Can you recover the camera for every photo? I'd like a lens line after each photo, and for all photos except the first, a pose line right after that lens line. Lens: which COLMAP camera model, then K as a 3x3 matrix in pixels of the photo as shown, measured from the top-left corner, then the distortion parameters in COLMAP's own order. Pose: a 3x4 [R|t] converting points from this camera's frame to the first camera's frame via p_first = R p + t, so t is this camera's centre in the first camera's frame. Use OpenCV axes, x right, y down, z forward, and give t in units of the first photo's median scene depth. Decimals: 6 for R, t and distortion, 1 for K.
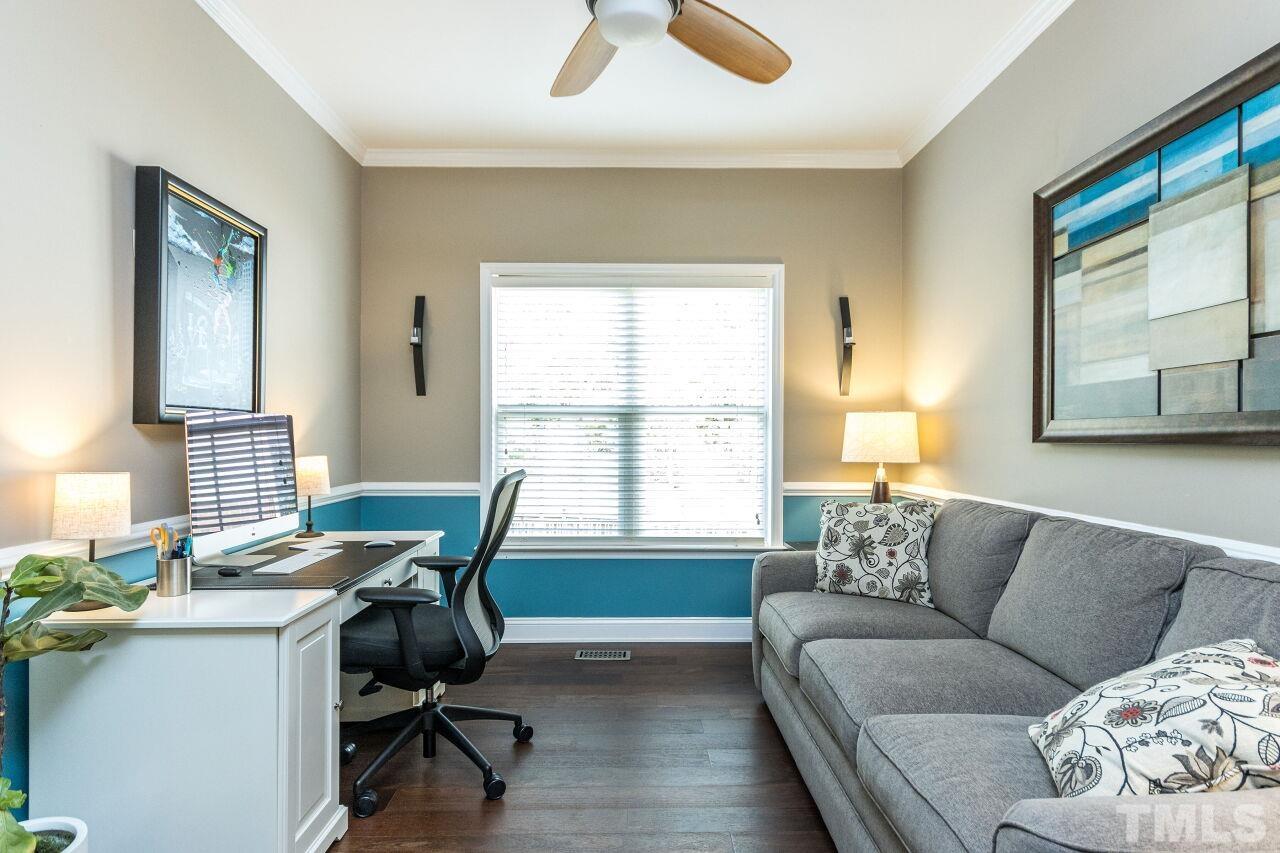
lens RADIAL K [[674.0, 0, 642.6], [0, 674.0, 431.4], [0, 0, 1]] dist [-0.001677, 0.001764]
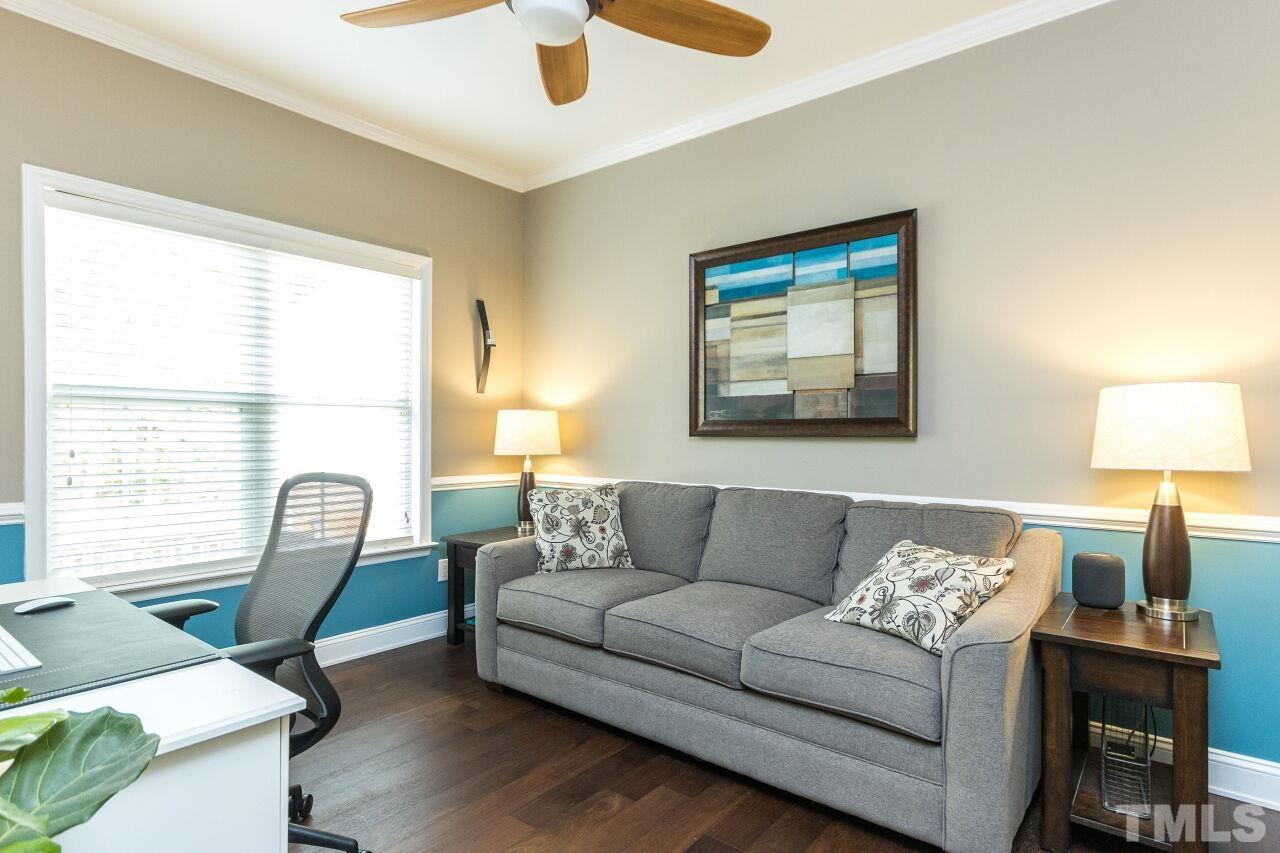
lens RADIAL K [[674.0, 0, 638.5], [0, 674.0, 430.0], [0, 0, 1]] dist [-0.001677, 0.001764]
pose [[0.643178, 0.002214, 0.765714, -0.508949], [-0.006152, 0.999978, 0.002276, 0.001147], [-0.765692, -0.006174, 0.643177, 0.183917]]
